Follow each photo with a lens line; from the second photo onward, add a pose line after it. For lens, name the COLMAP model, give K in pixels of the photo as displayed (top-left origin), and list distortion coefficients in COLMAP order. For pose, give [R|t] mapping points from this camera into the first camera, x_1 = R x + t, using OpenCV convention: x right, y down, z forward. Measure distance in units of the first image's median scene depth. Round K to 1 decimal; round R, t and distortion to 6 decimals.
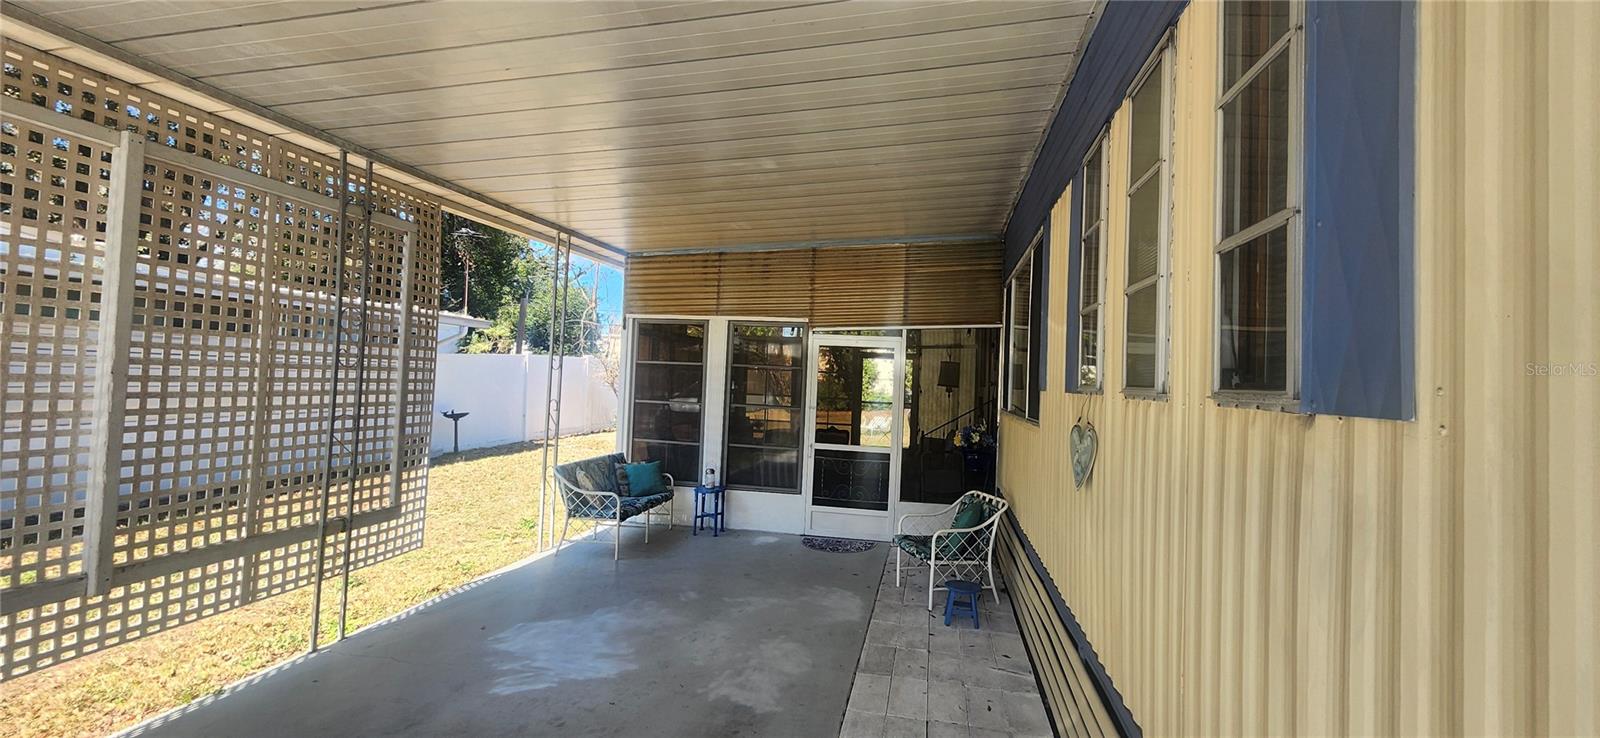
lens RADIAL K [[650.2, 0, 818.5], [0, 650.2, 361.1], [0, 0, 1]] dist [-0.000275, -0.000101]
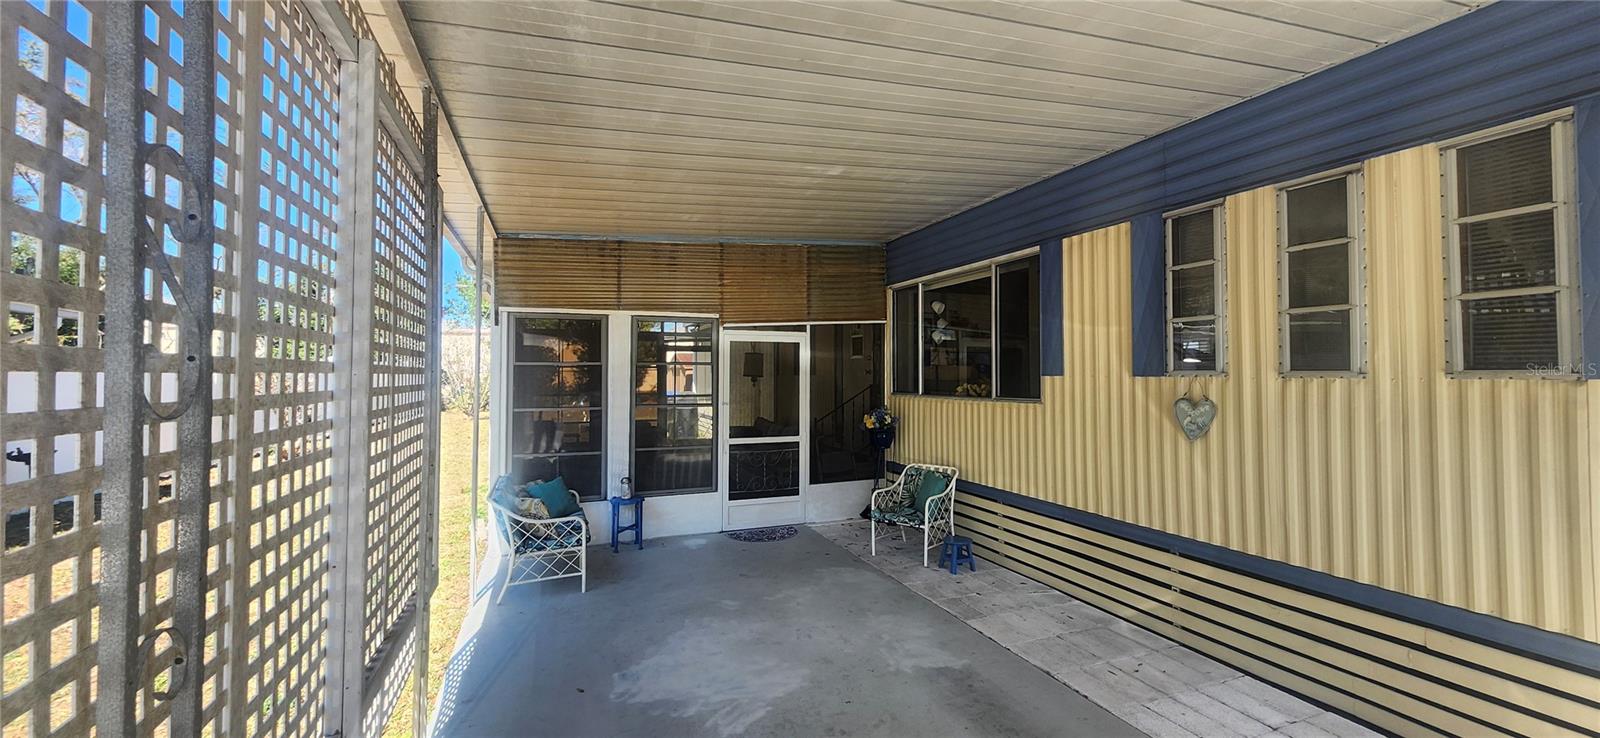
lens RADIAL K [[650.2, 0, 818.5], [0, 650.2, 361.1], [0, 0, 1]] dist [-0.000275, -0.000101]
pose [[0.839203, -0.033280, 0.542799, -0.442500], [0.022582, 0.999397, 0.026362, -0.017199], [-0.543350, -0.009865, 0.839449, 0.087671]]
